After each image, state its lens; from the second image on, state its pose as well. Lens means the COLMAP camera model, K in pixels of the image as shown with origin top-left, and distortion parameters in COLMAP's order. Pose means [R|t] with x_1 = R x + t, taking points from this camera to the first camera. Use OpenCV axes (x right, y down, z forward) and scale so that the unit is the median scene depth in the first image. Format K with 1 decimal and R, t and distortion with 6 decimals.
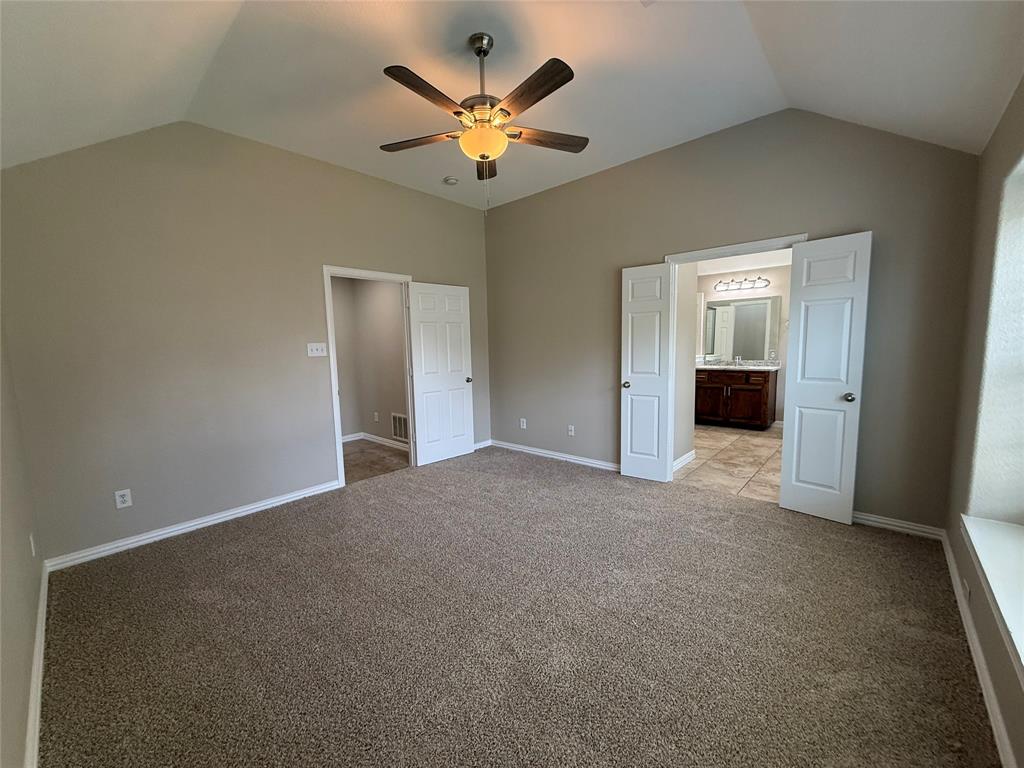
lens RADIAL K [[407.3, 0, 511.8], [0, 407.3, 386.0], [0, 0, 1]] dist [-0.000145, 0.000124]
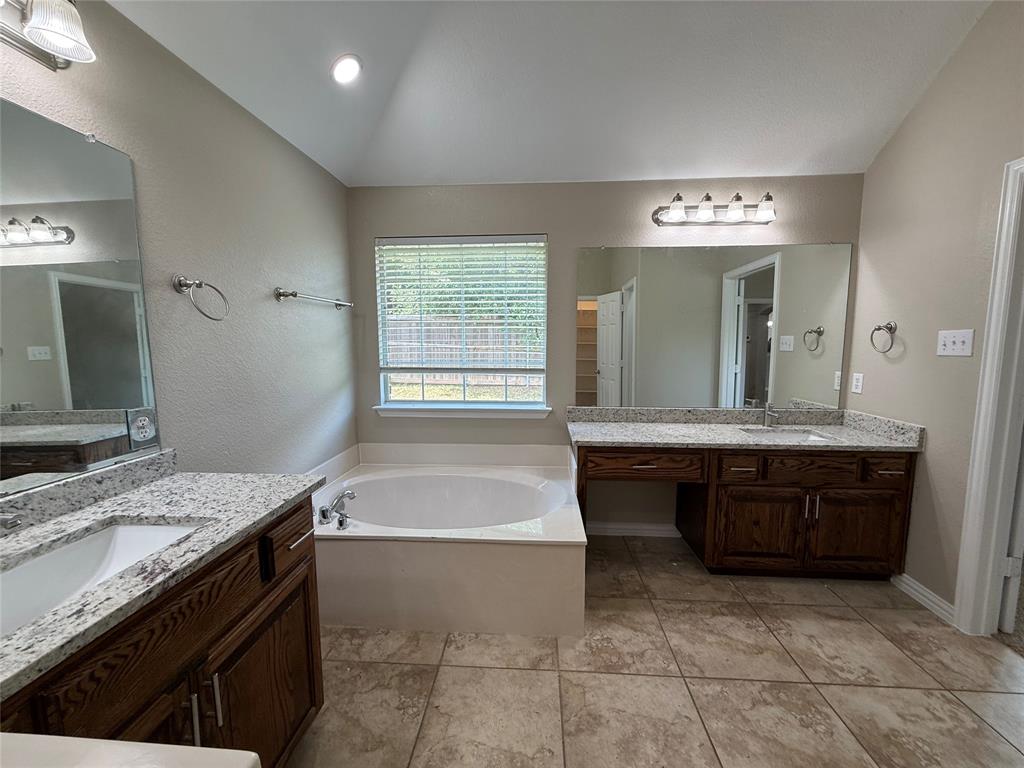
lens RADIAL K [[407.3, 0, 511.8], [0, 407.3, 386.0], [0, 0, 1]] dist [-0.000145, 0.000124]
pose [[-0.619678, -0.059607, 0.782589, 0.351184], [0.102475, 0.982432, 0.155971, -0.112999], [-0.778138, 0.176848, -0.602683, 0.975352]]
